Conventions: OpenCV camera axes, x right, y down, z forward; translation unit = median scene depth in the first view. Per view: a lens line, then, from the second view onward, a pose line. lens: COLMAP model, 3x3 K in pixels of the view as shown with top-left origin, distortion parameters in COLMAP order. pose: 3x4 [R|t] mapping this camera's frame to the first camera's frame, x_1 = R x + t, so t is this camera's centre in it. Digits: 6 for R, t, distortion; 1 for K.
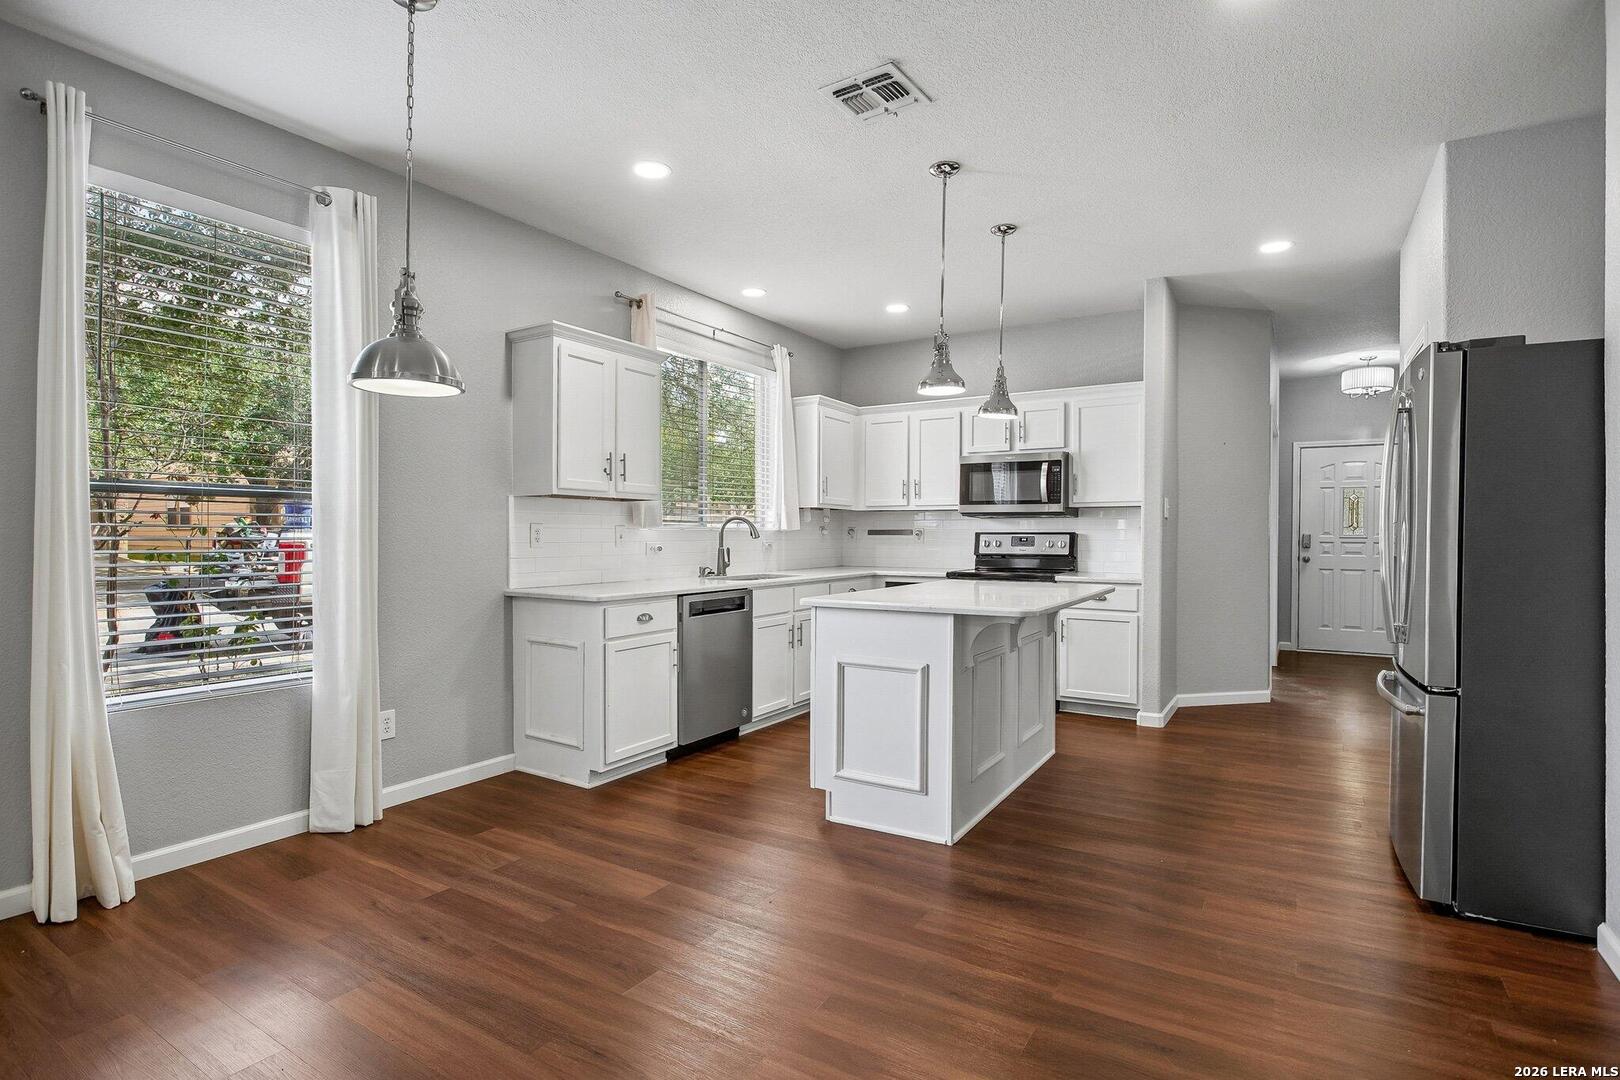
lens RADIAL K [[801.5, 0, 813.1], [0, 801.5, 530.6], [0, 0, 1]] dist [-0.014190, 0.000221]
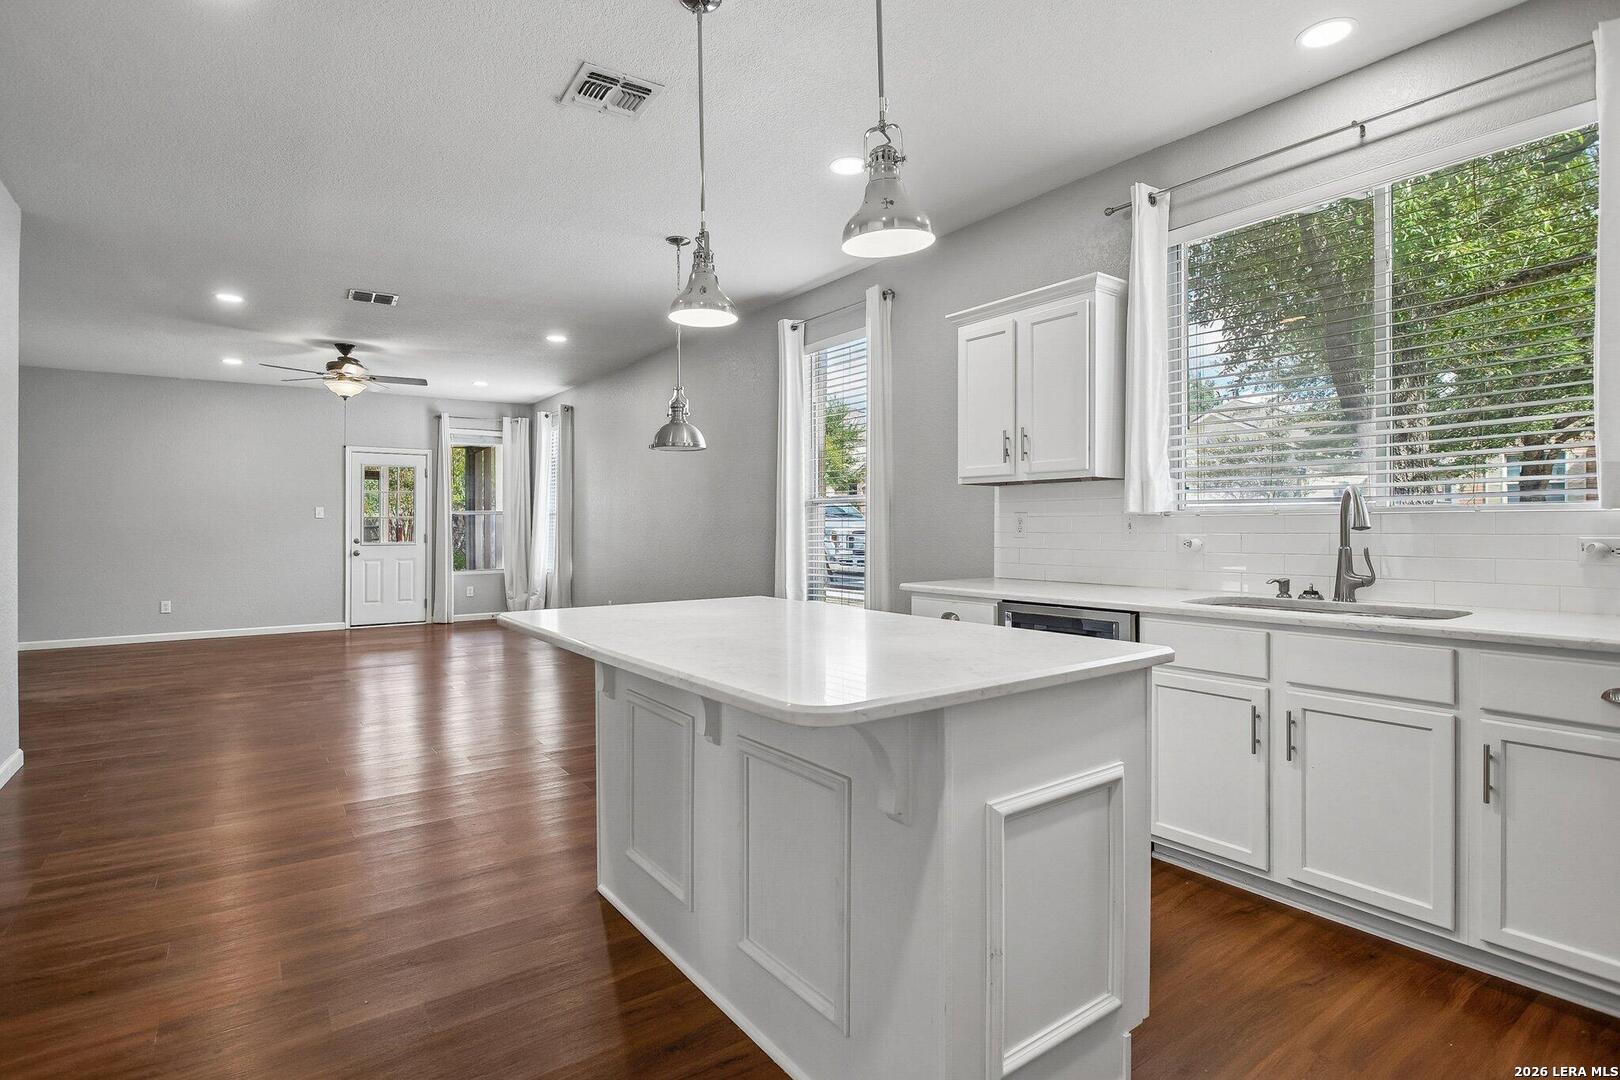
lens RADIAL K [[801.5, 0, 813.1], [0, 801.5, 530.6], [0, 0, 1]] dist [-0.014190, 0.000221]
pose [[-0.375895, 0.003971, -0.926654, 0.476781], [0.006528, 0.999977, 0.001638, 0.007033], [0.926639, -0.005433, -0.375913, 0.846473]]
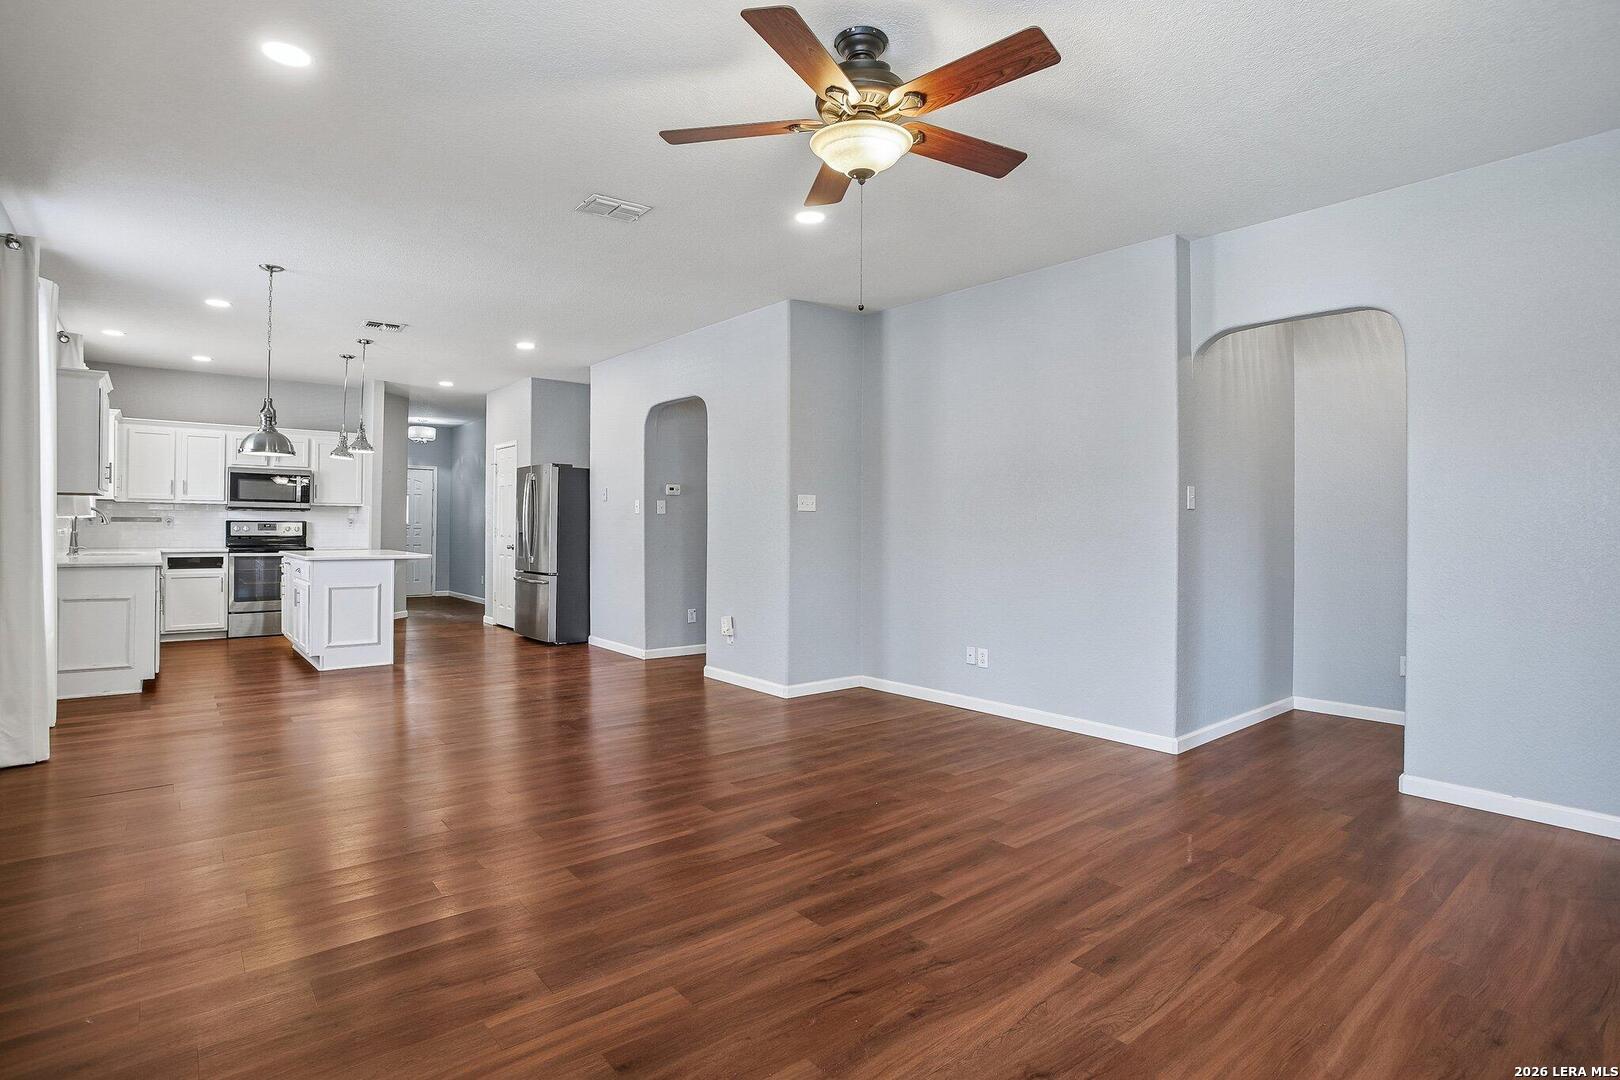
lens RADIAL K [[798.7, 0, 808.3], [0, 798.7, 508.1], [0, 0, 1]] dist [-0.047320, 0.000063]
pose [[0.310880, 0.023239, 0.950165, -0.891851], [-0.009600, 0.999727, -0.021310, -0.000130], [-0.950401, -0.002497, 0.311018, -0.440133]]
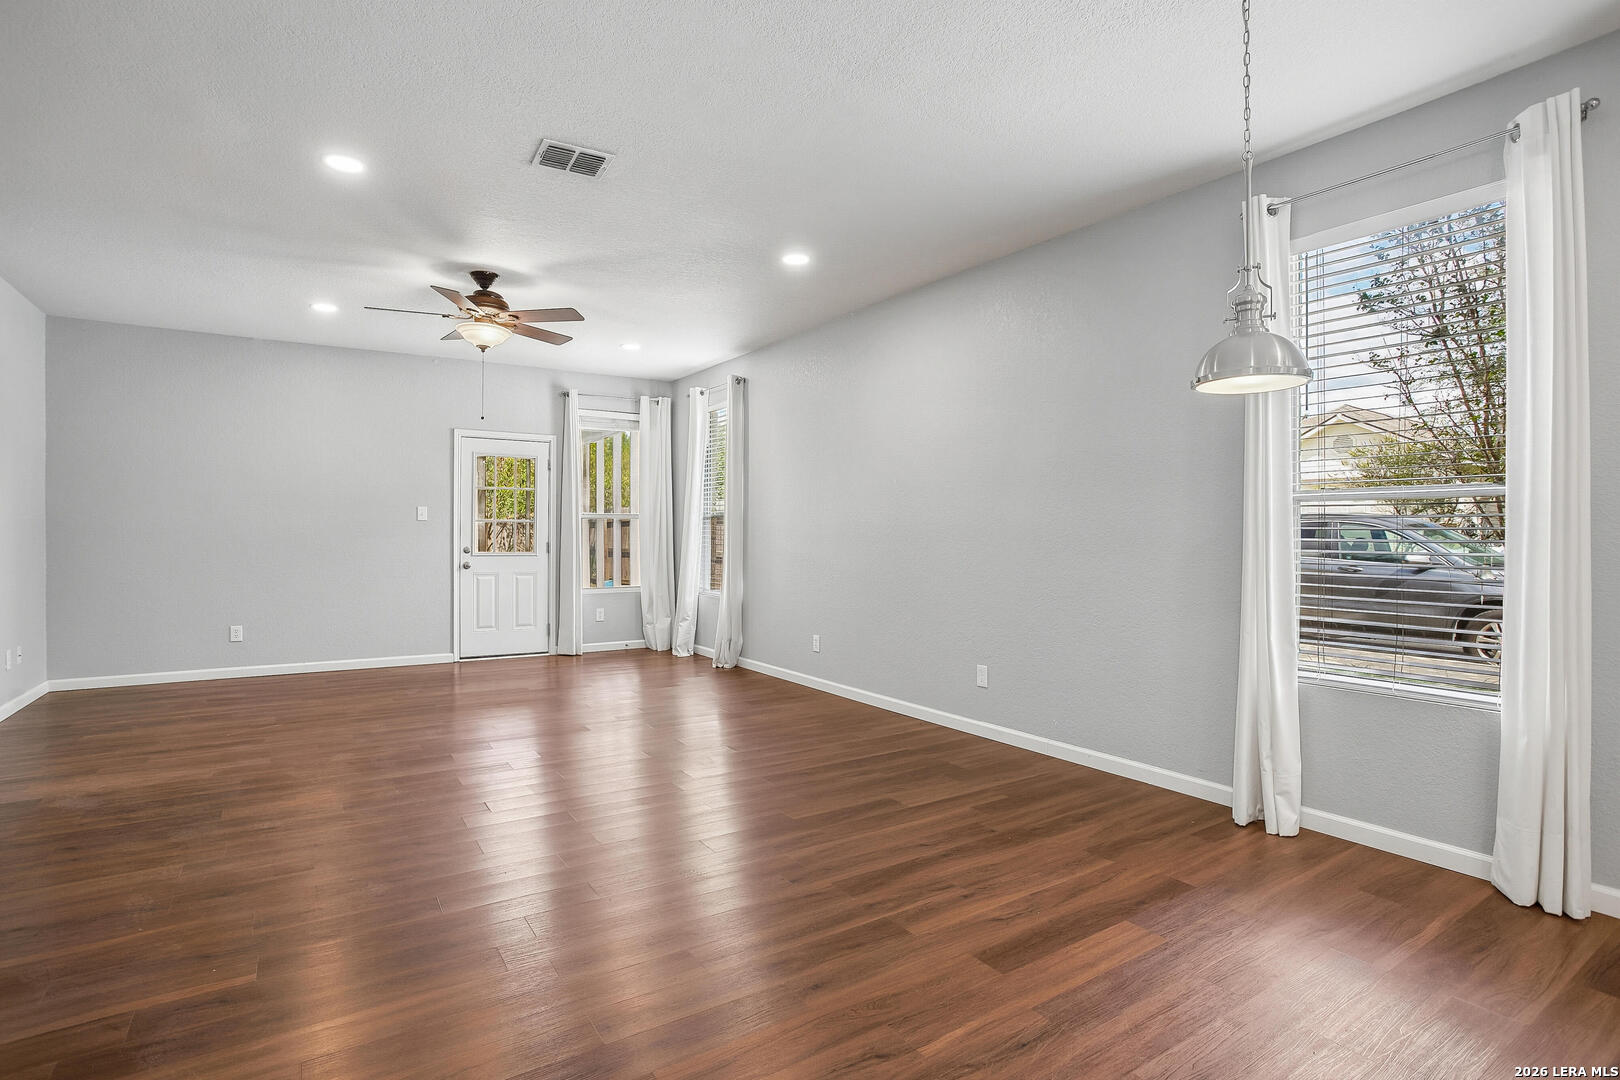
lens RADIAL K [[767.6, 0, 813.3], [0, 767.6, 546.0], [0, 0, 1]] dist [-0.072887, 0.027161]
pose [[-0.391468, 0.008551, -0.920152, 0.229147], [-0.002080, 0.999946, 0.010178, 0.004636], [0.920189, 0.005898, -0.391429, 0.379817]]
